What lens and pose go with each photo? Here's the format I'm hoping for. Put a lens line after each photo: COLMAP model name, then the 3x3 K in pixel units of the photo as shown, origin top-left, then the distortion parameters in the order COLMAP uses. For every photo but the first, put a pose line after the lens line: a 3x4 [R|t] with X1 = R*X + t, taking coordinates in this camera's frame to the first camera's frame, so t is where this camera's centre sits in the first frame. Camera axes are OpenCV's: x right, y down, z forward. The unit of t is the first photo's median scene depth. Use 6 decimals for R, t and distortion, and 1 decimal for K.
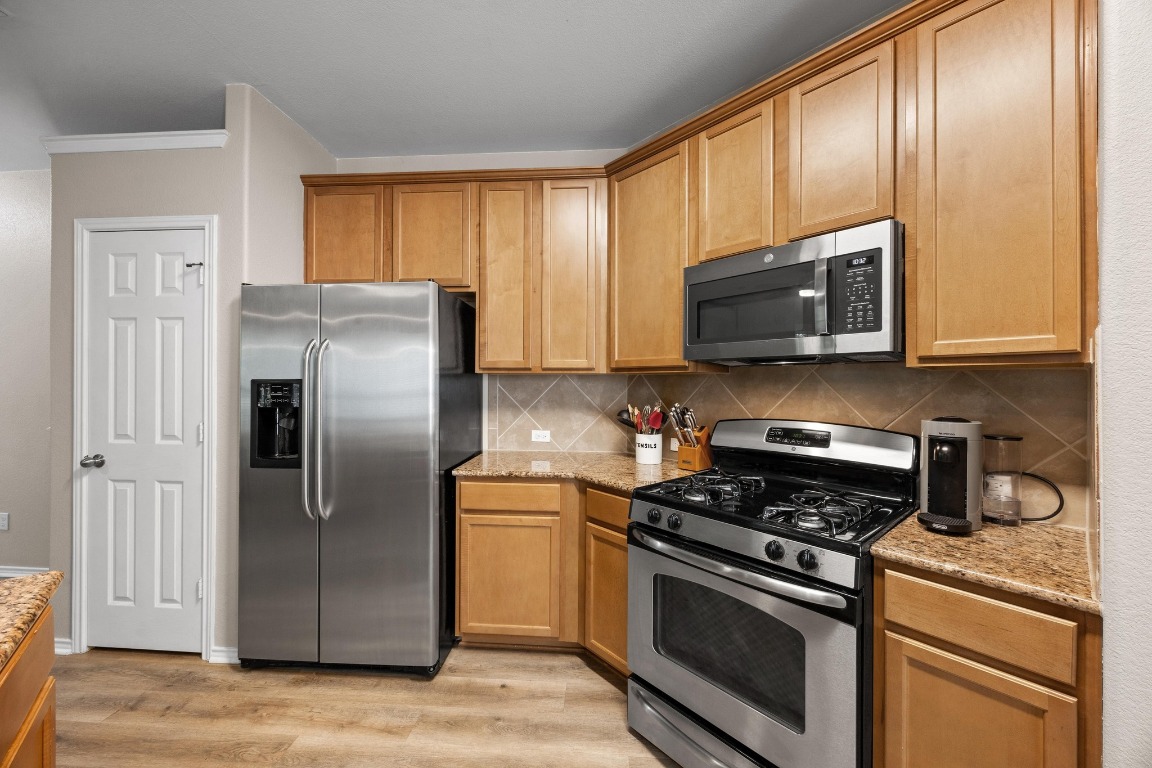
lens RADIAL K [[434.1, 0, 572.6], [0, 434.1, 385.2], [0, 0, 1]] dist [-0.000420, -0.000325]
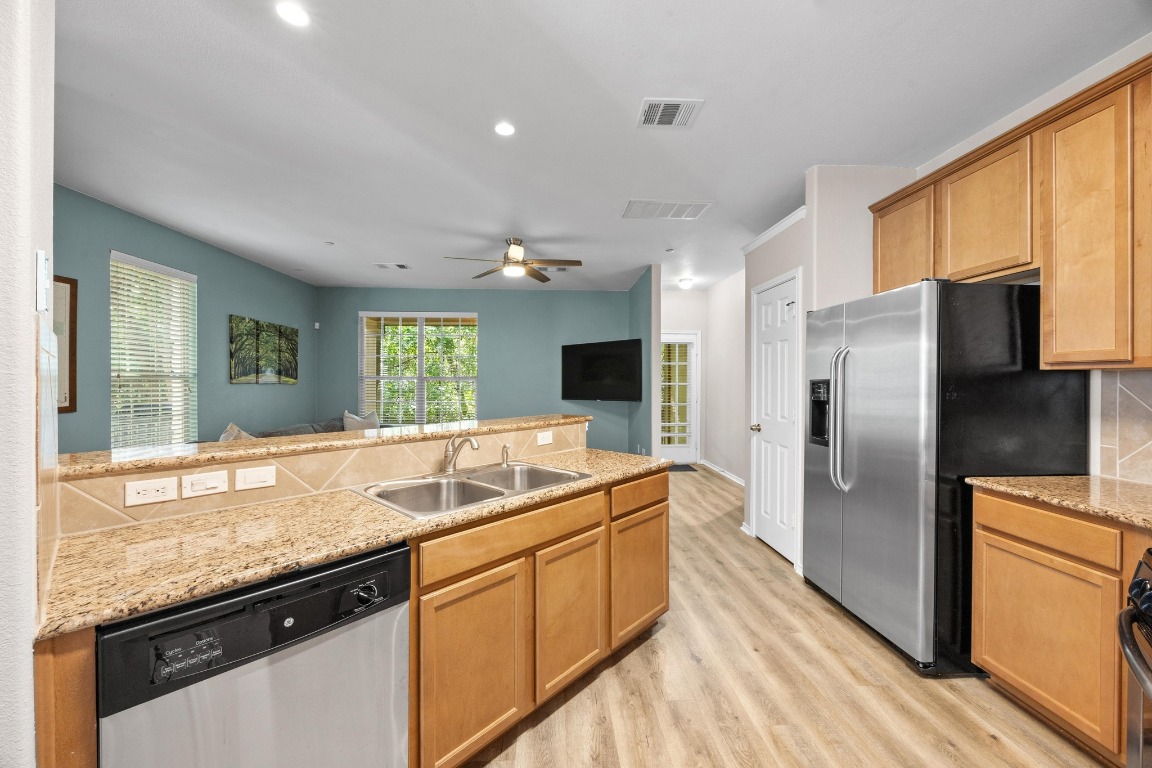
lens RADIAL K [[434.1, 0, 576.6], [0, 434.1, 381.9], [0, 0, 1]] dist [-0.000420, -0.000325]
pose [[0.135500, -0.000333, -0.990777, 0.509798], [-0.002911, 0.999995, -0.000734, -0.002692], [0.990773, 0.002984, 0.135498, 0.060050]]
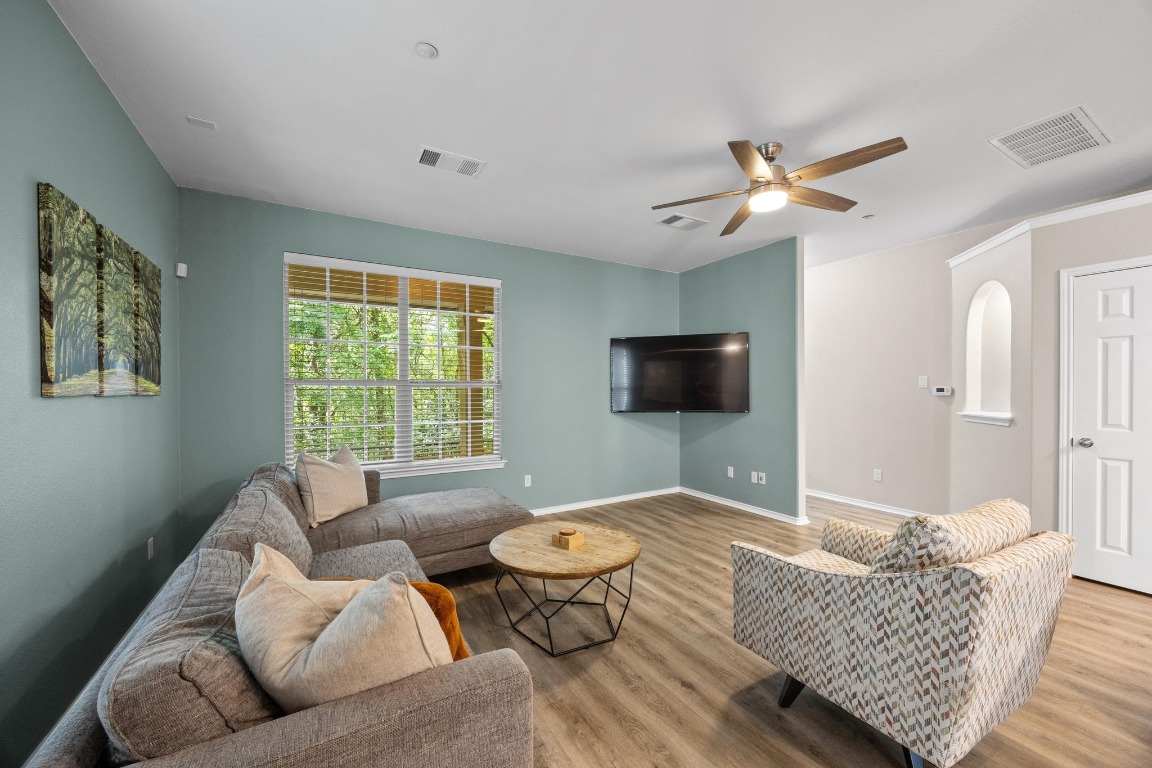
lens RADIAL K [[434.1, 0, 570.4], [0, 434.1, 390.1], [0, 0, 1]] dist [-0.000420, -0.000325]
pose [[0.572229, 0.000259, -0.820094, -0.939139], [0.003551, 0.999990, 0.002794, -0.001354], [0.820086, -0.004511, 0.572222, -1.168400]]
